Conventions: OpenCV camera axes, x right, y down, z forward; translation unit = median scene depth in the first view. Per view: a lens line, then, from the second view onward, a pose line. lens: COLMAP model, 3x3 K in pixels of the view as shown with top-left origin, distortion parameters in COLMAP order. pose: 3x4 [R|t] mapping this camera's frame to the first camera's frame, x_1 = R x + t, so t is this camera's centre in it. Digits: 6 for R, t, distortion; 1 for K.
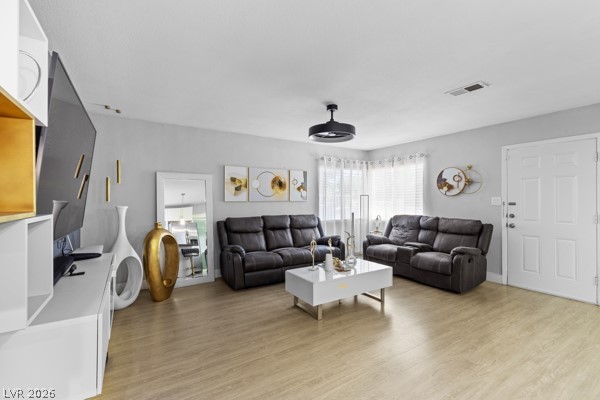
lens RADIAL K [[268.5, 0, 303.3], [0, 268.5, 199.6], [0, 0, 1]] dist [-0.000426, -0.000509]
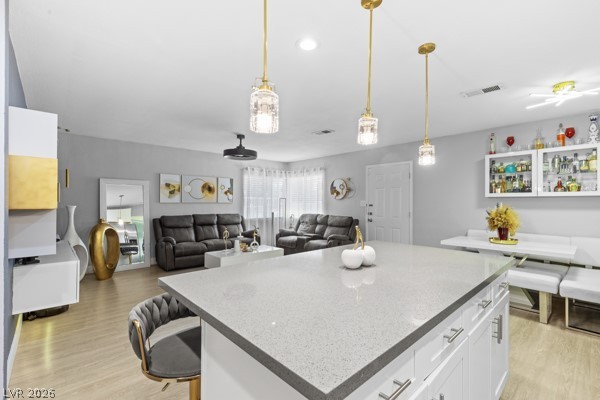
lens RADIAL K [[268.5, 0, 303.3], [0, 268.5, 199.6], [0, 0, 1]] dist [-0.000426, -0.000509]
pose [[0.984378, 0.006738, 0.175941, 0.132815], [-0.005426, 0.999954, -0.007932, -0.001328], [-0.175986, 0.006854, 0.984369, -0.318920]]
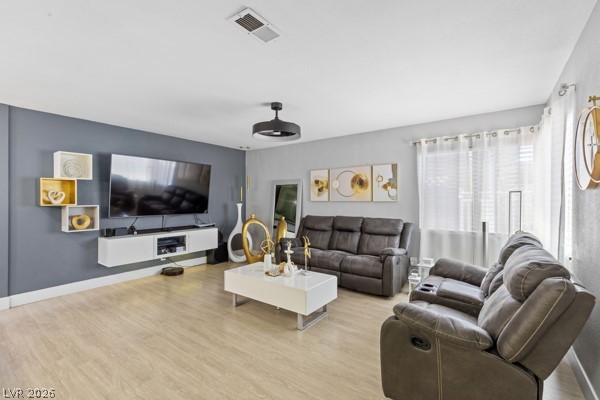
lens RADIAL K [[268.5, 0, 303.3], [0, 268.5, 199.6], [0, 0, 1]] dist [-0.000426, -0.000509]
pose [[0.362256, 0.001139, -0.932078, 0.751603], [0.003751, 0.999989, 0.002680, -0.003748], [0.932071, -0.004467, 0.362247, 0.528165]]
